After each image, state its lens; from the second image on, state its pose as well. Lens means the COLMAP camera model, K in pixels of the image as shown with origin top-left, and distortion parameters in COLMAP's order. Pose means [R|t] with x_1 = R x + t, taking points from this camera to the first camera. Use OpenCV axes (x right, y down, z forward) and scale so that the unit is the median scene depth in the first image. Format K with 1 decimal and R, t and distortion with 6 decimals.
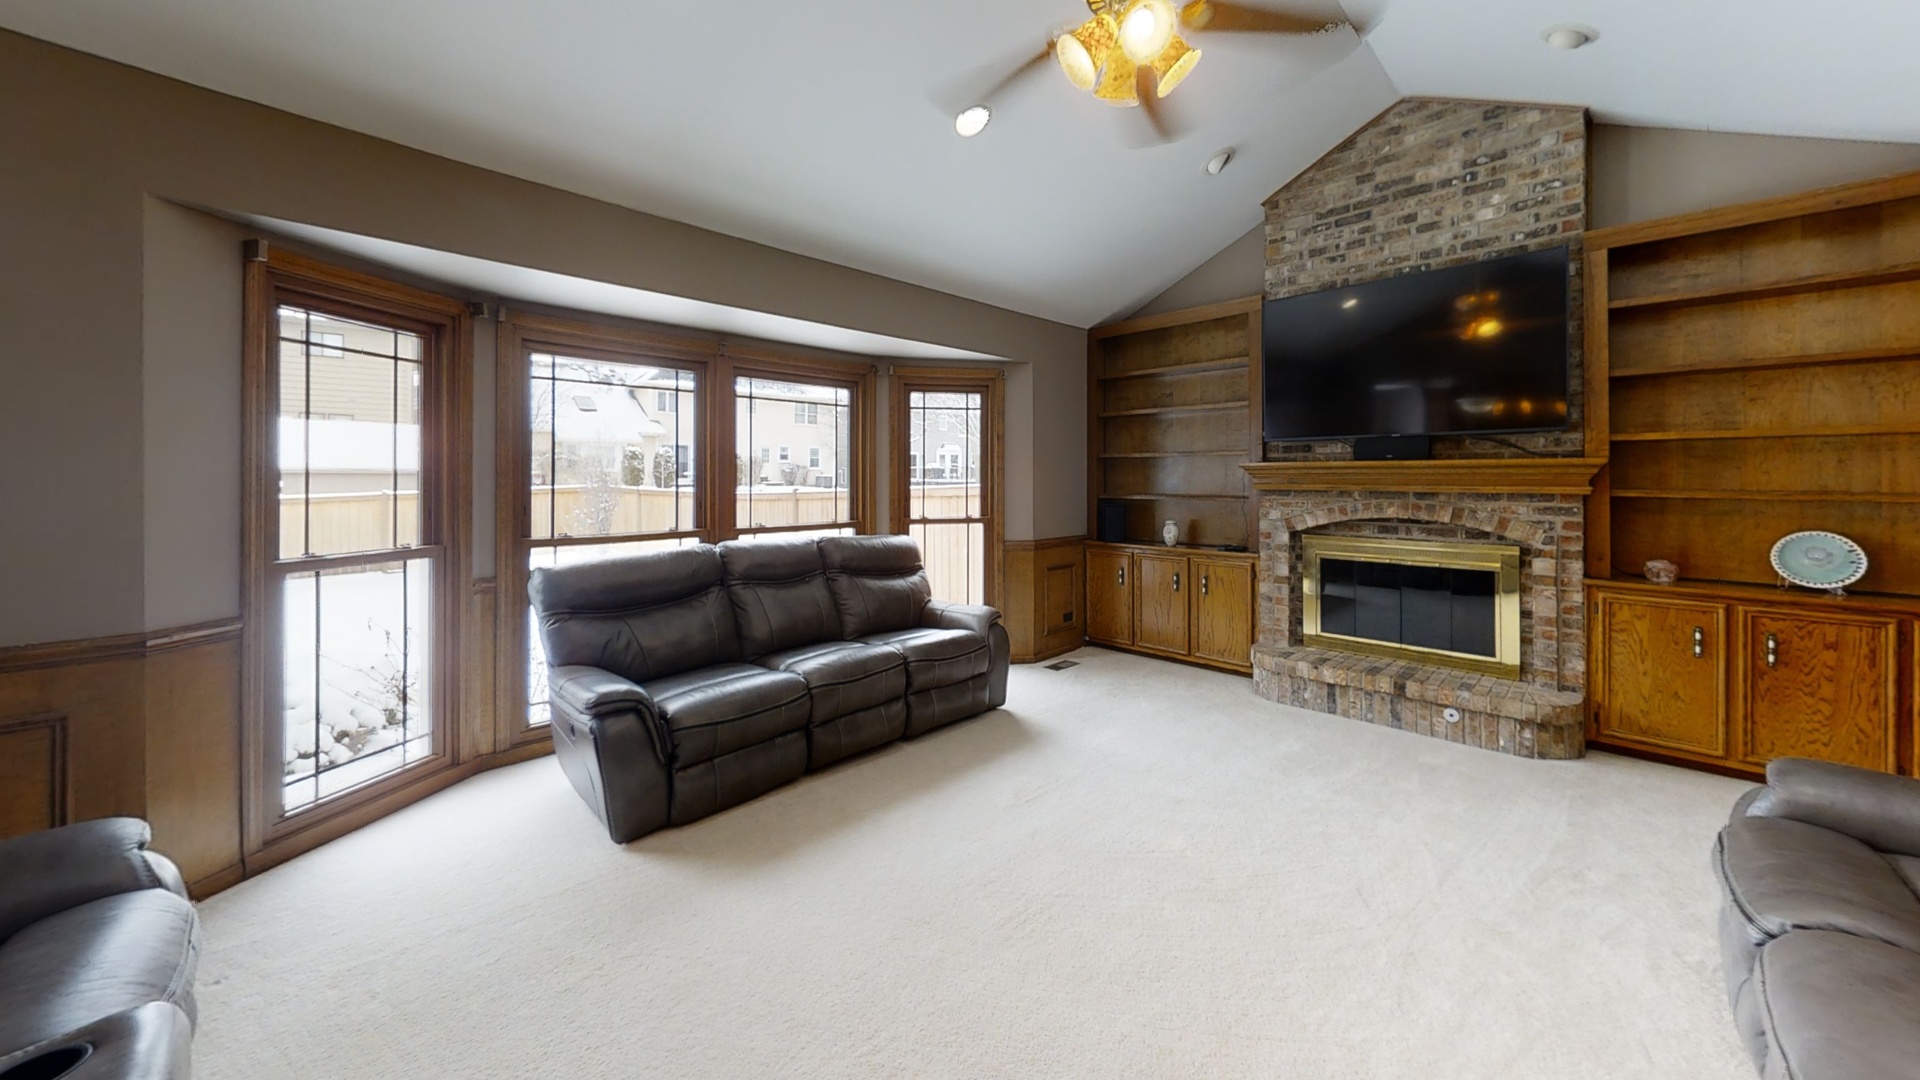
lens RADIAL K [[701.8, 0, 958.3], [0, 701.8, 539.6], [0, 0, 1]] dist [0.000992, 0.000127]
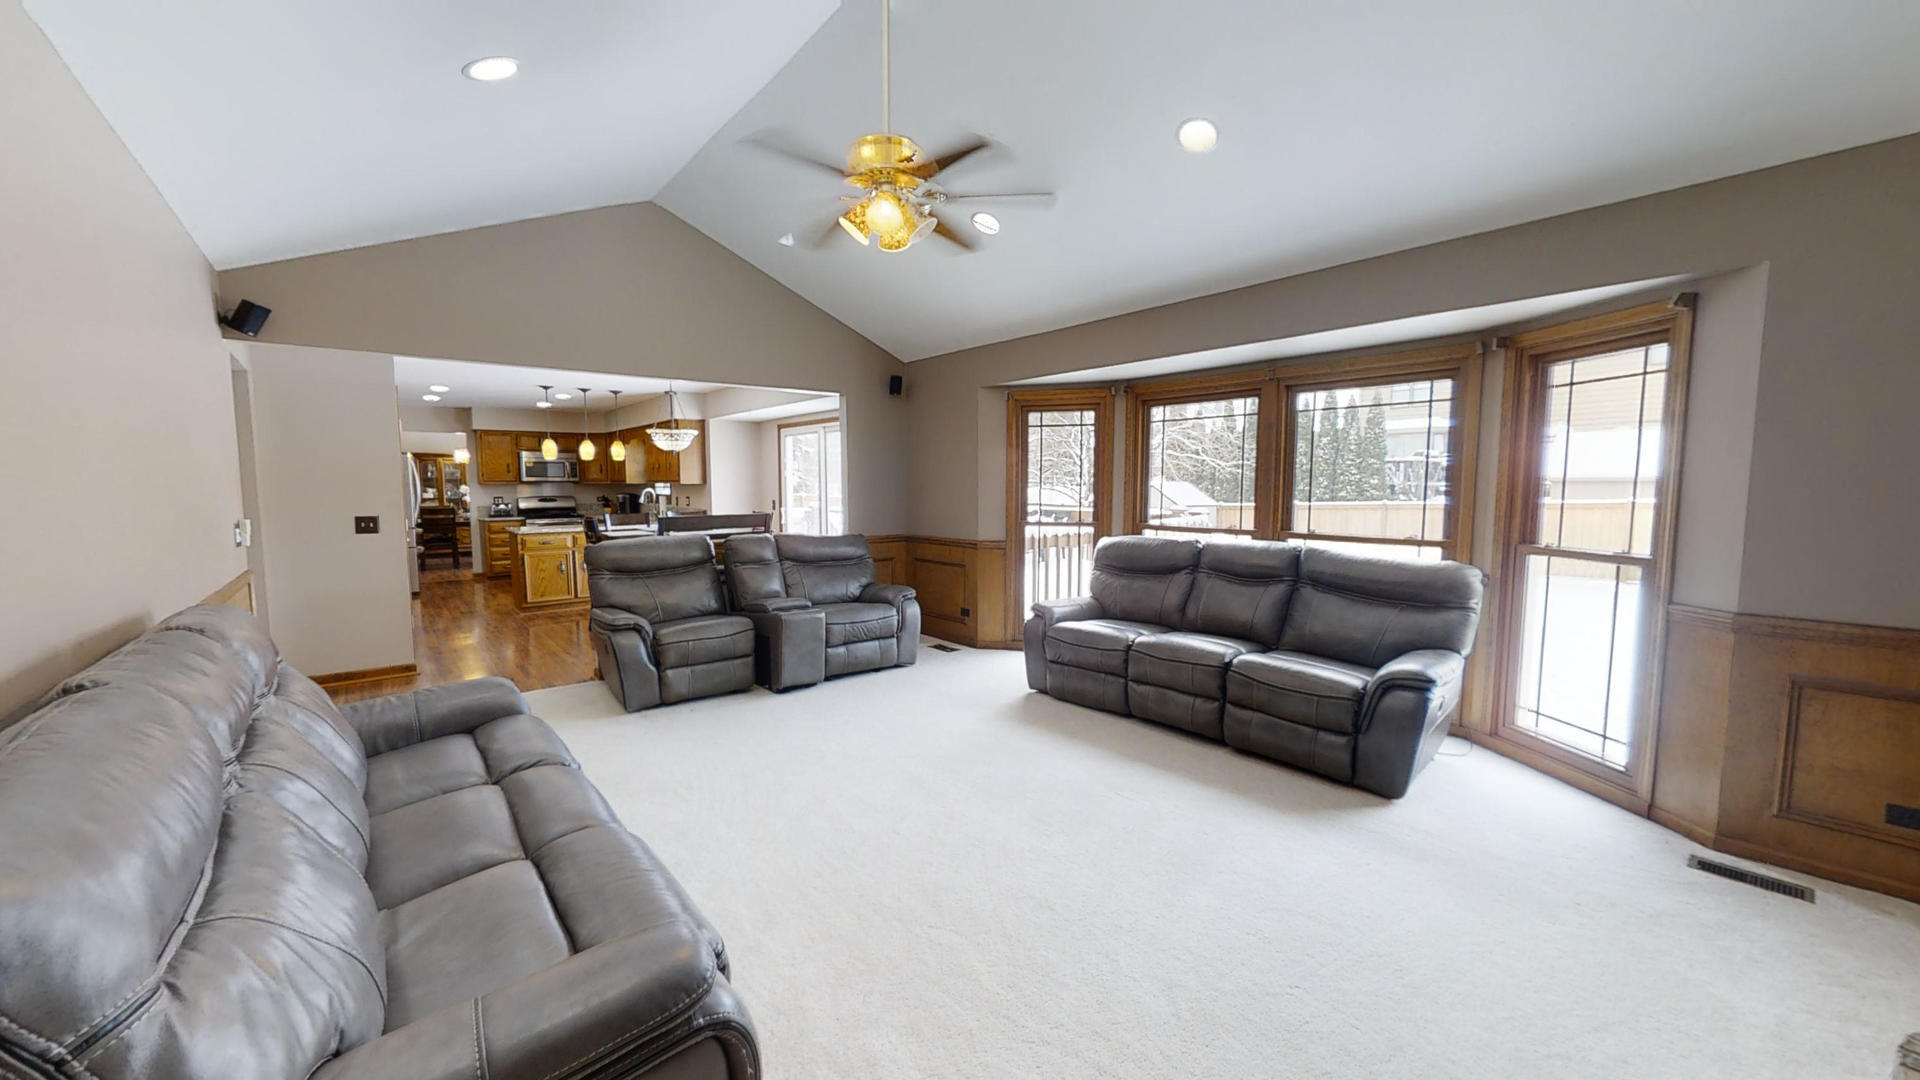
lens RADIAL K [[701.8, 0, 958.3], [0, 701.8, 539.6], [0, 0, 1]] dist [0.000992, 0.000127]
pose [[-0.095956, 0.080544, -0.992121, 0.693117], [-0.089524, 0.991983, 0.089192, -0.048769], [0.991352, 0.097377, -0.087976, 0.495036]]
